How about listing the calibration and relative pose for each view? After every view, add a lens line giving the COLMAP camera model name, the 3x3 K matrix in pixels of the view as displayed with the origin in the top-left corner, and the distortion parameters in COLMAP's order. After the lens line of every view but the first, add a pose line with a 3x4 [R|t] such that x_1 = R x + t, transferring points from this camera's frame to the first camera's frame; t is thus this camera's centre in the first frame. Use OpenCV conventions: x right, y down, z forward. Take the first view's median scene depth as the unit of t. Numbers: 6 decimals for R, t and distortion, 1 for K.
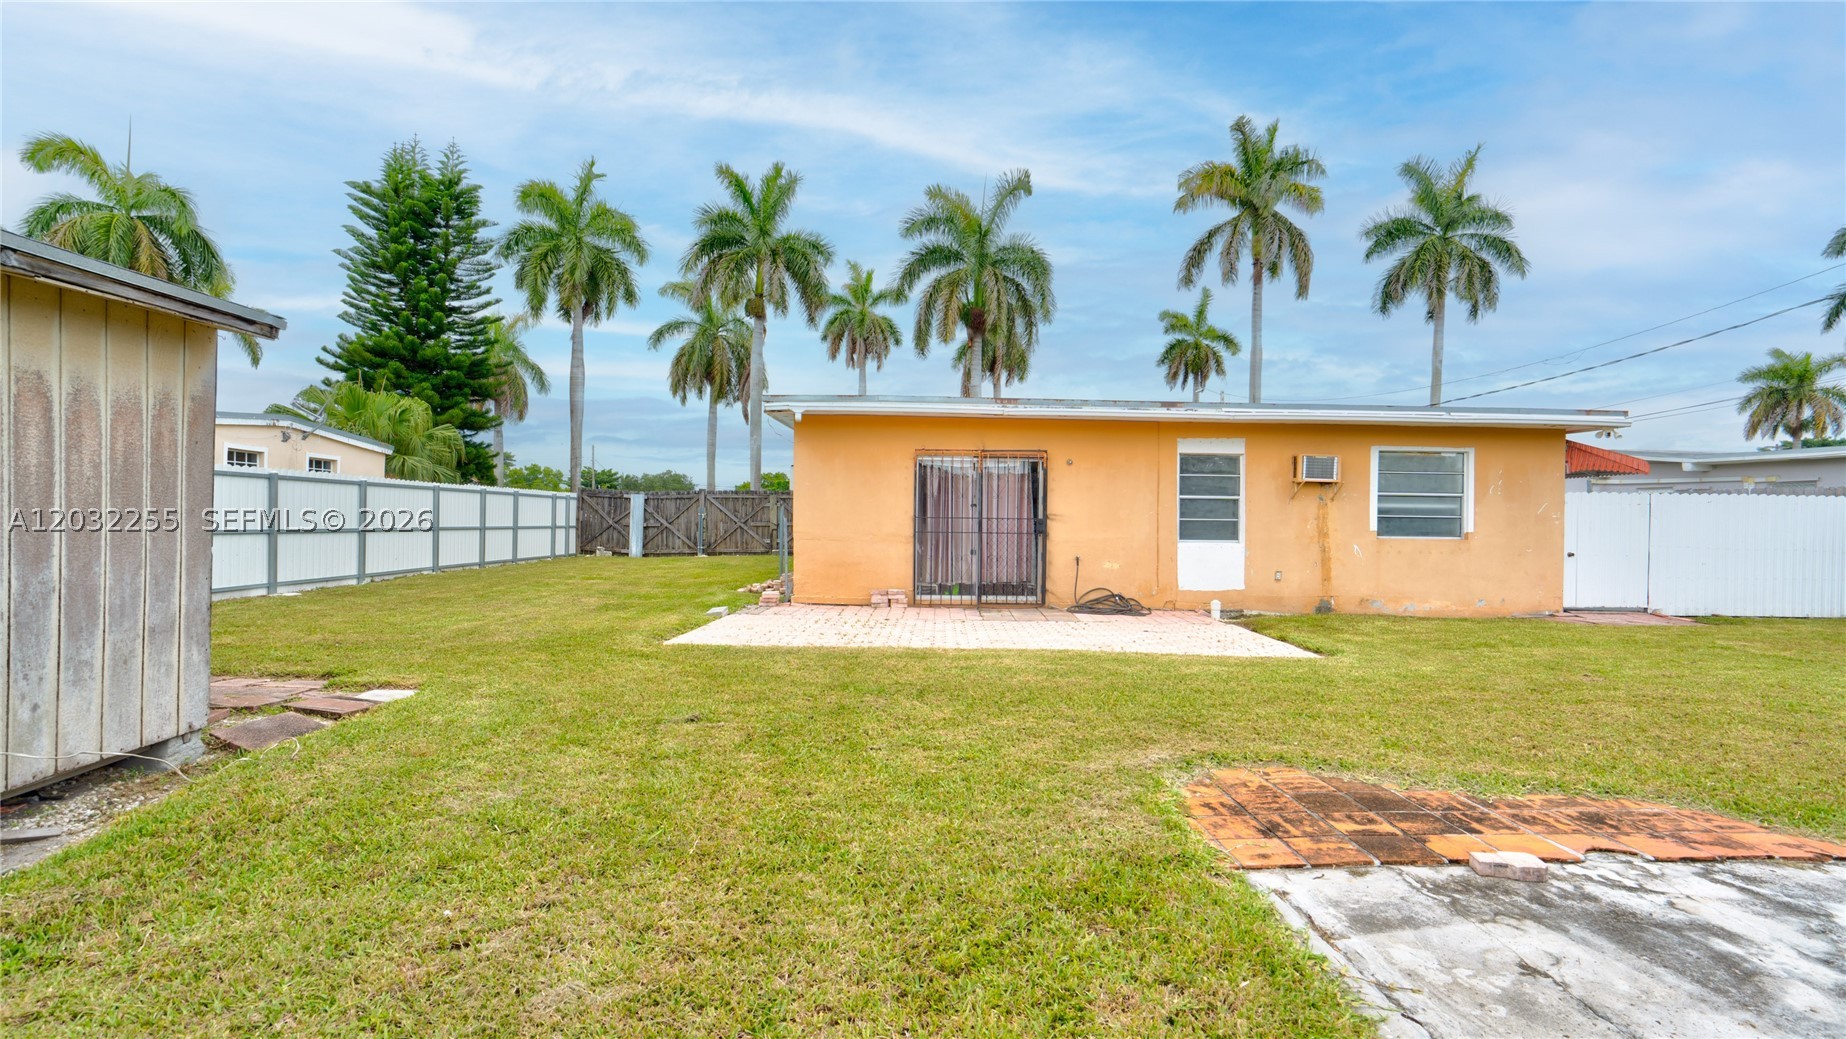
lens RADIAL K [[854.0, 0, 947.6], [0, 854.0, 515.8], [0, 0, 1]] dist [0.001866, 0.000488]
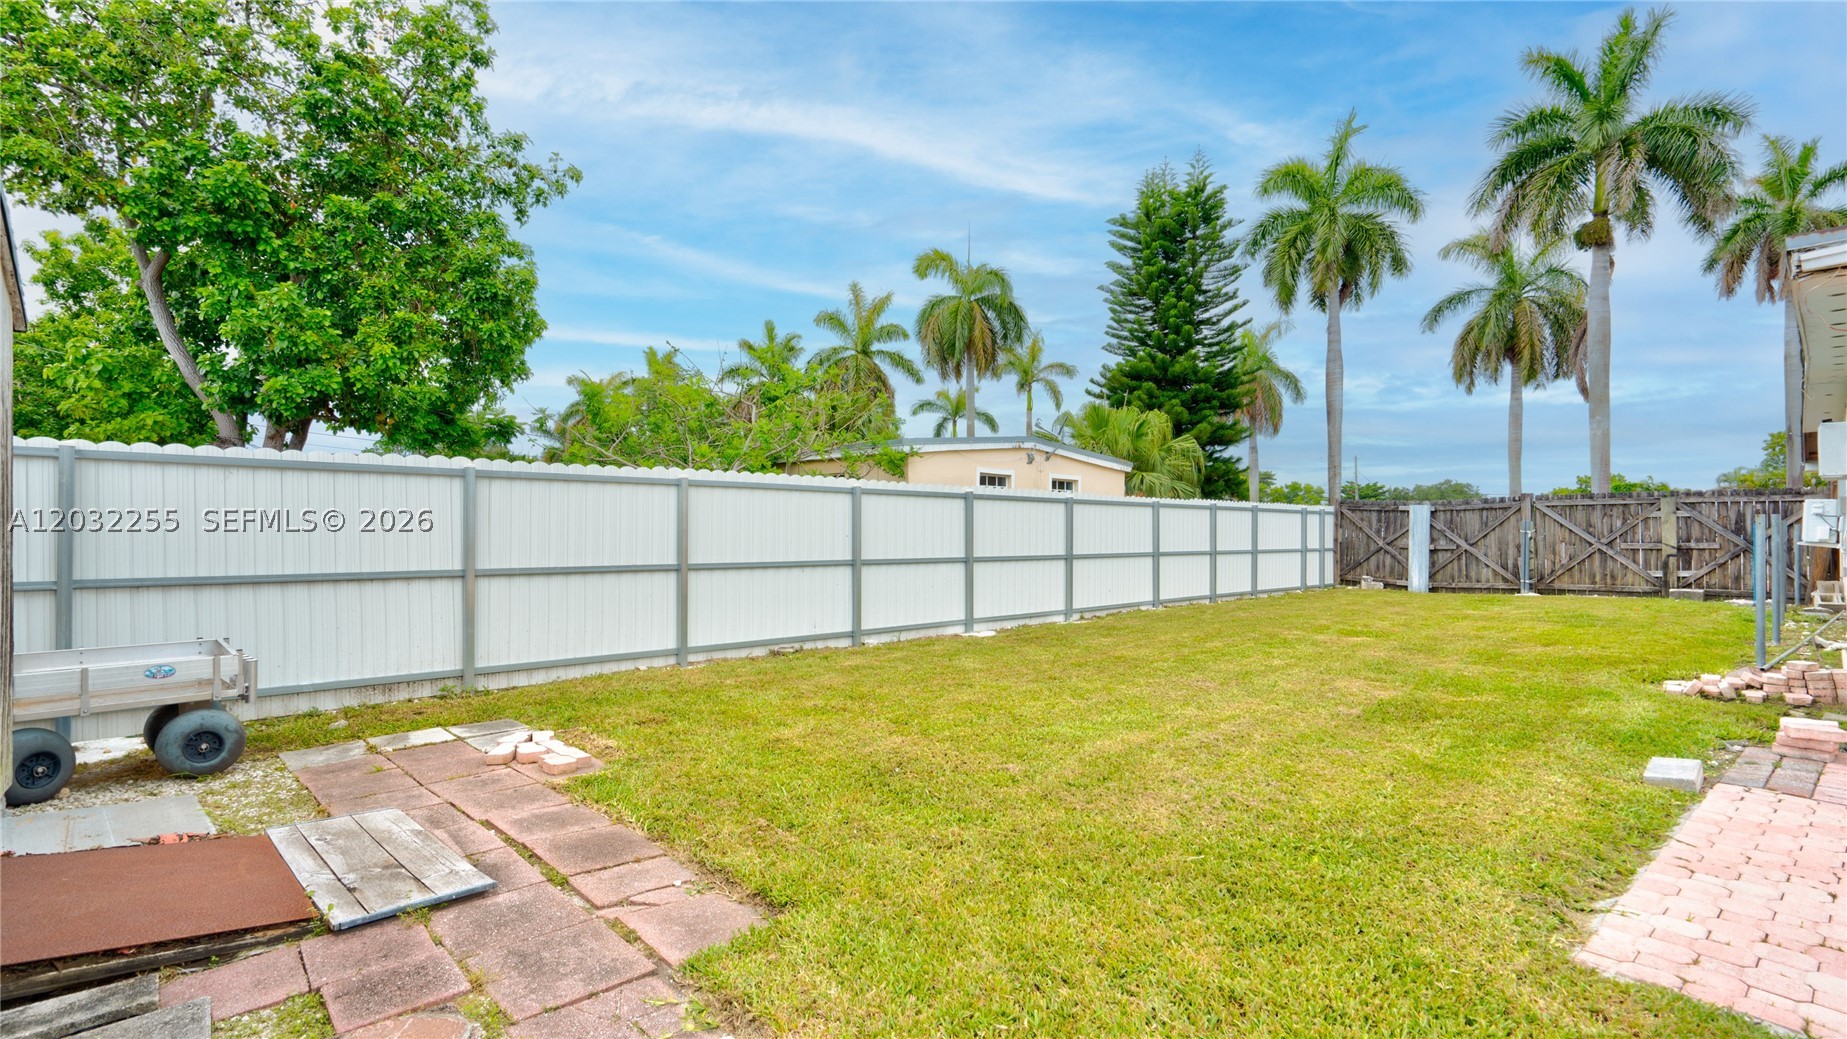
lens RADIAL K [[836.2, 0, 918.2], [0, 836.2, 519.9], [0, 0, 1]] dist [0.001967, 0.000531]
pose [[0.639232, -0.022023, -0.768698, -0.065983], [0.010119, 0.999744, -0.020228, -0.001928], [0.768947, 0.005153, 0.639292, 0.161647]]
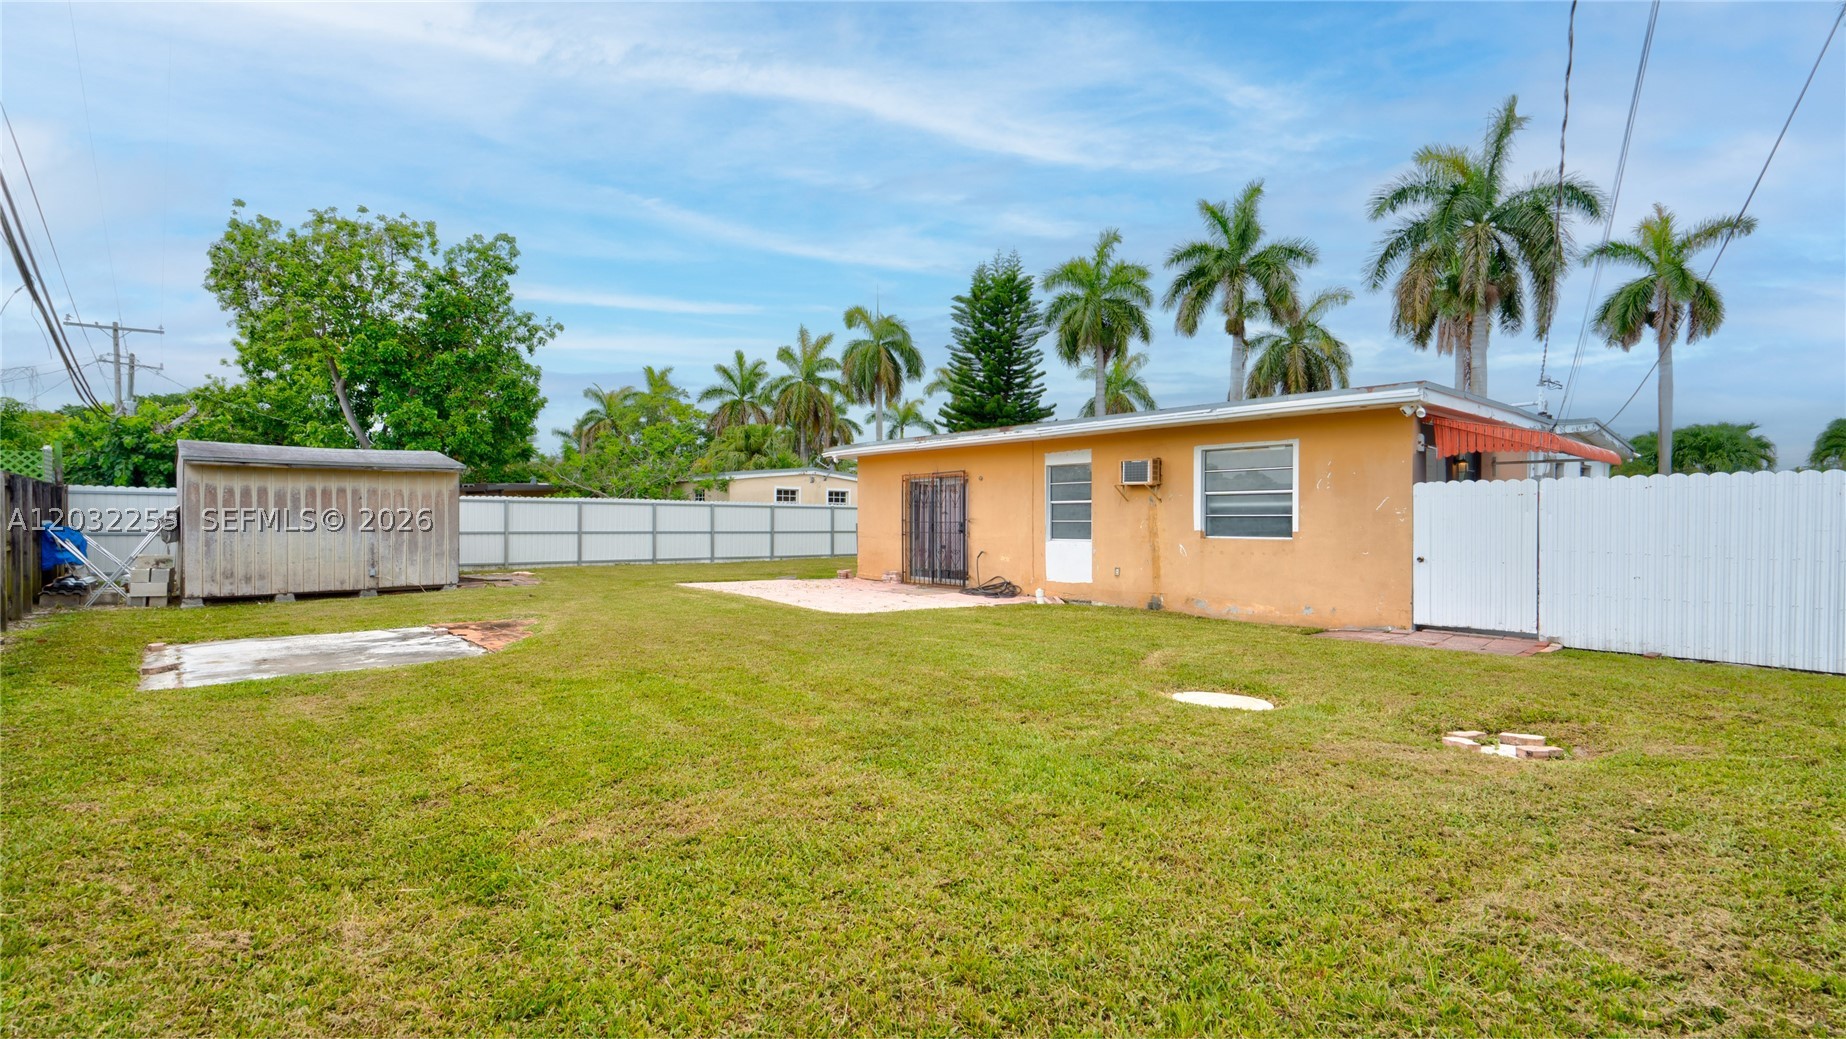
lens RADIAL K [[869.1, 0, 925.7], [0, 869.1, 523.5], [0, 0, 1]] dist [-0.003156, 0.000283]
pose [[0.611220, -0.009255, -0.791406, 0.449217], [0.007145, 0.999955, -0.006176, 0.005336], [0.791428, -0.001880, 0.611259, 0.050840]]
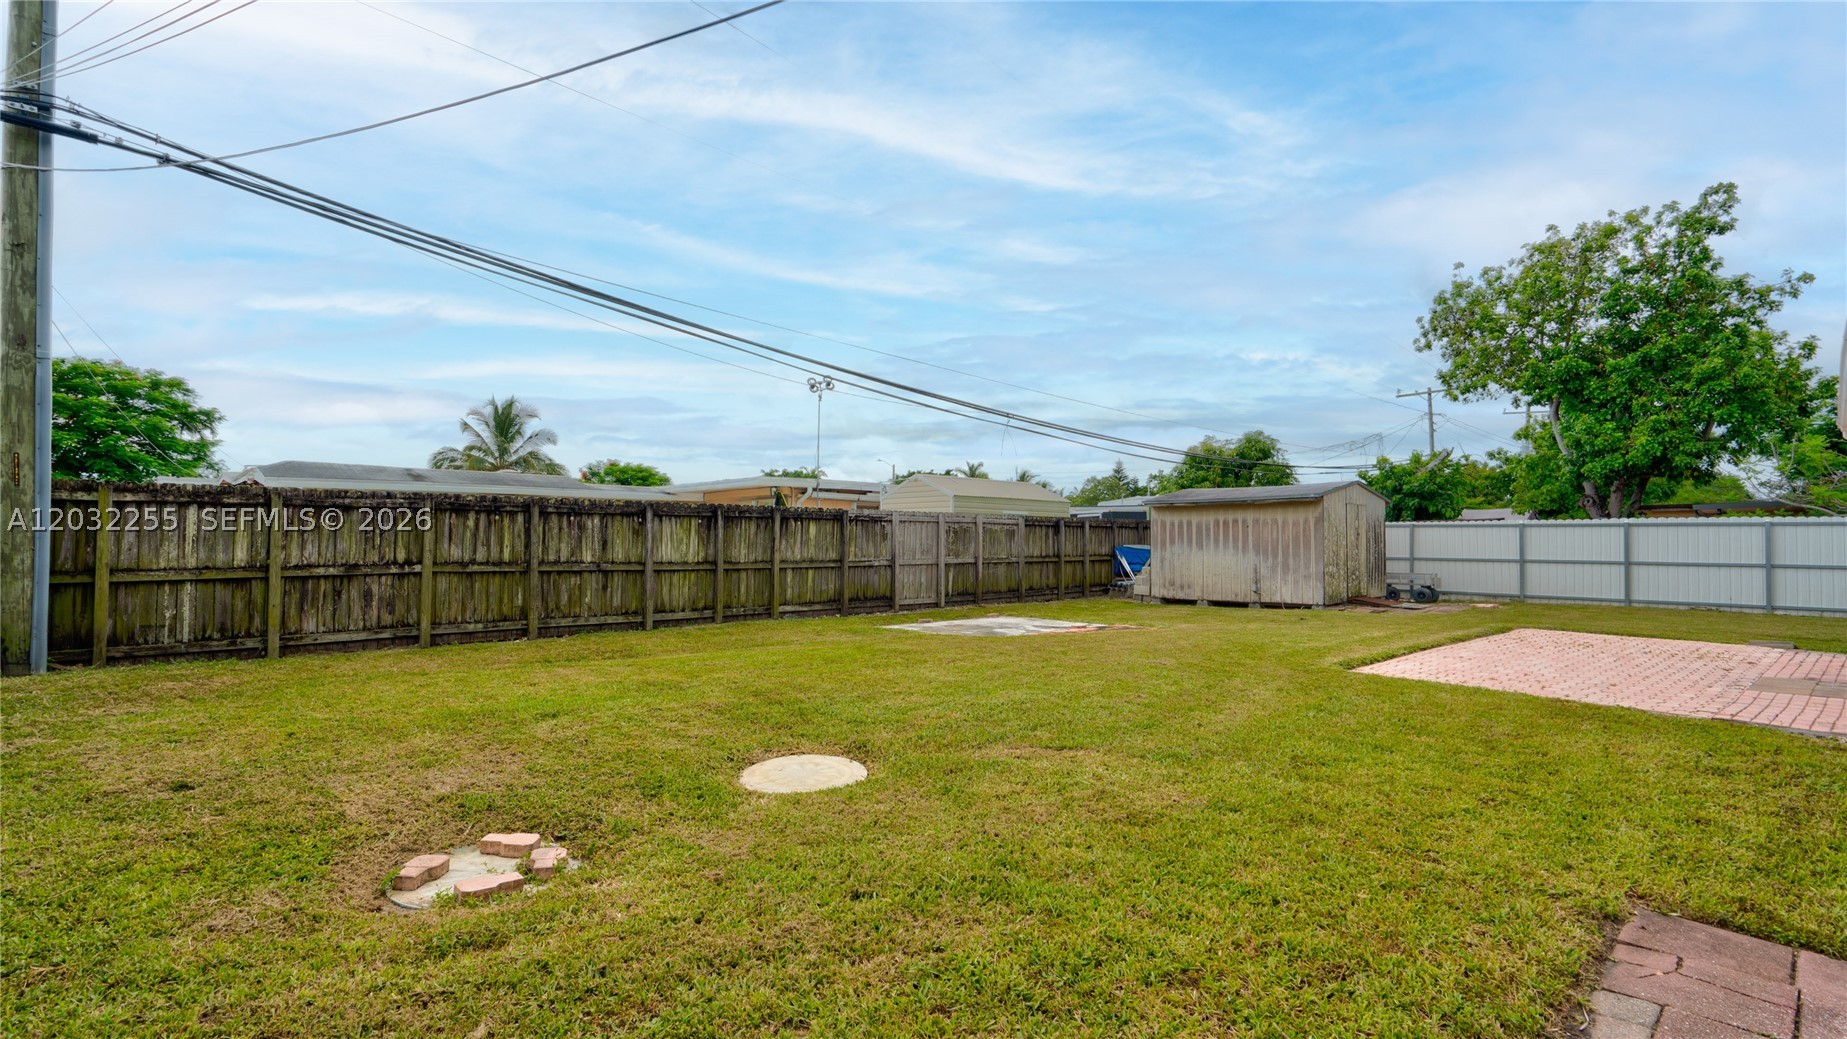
lens RADIAL K [[890.0, 0, 916.2], [0, 890.0, 515.0], [0, 0, 1]] dist [0.028092, 0.000060]
pose [[-0.739522, -0.038176, -0.672049, 0.444562], [-0.014744, 0.999070, -0.040528, 0.005941], [0.672970, -0.020063, -0.739397, 0.390900]]
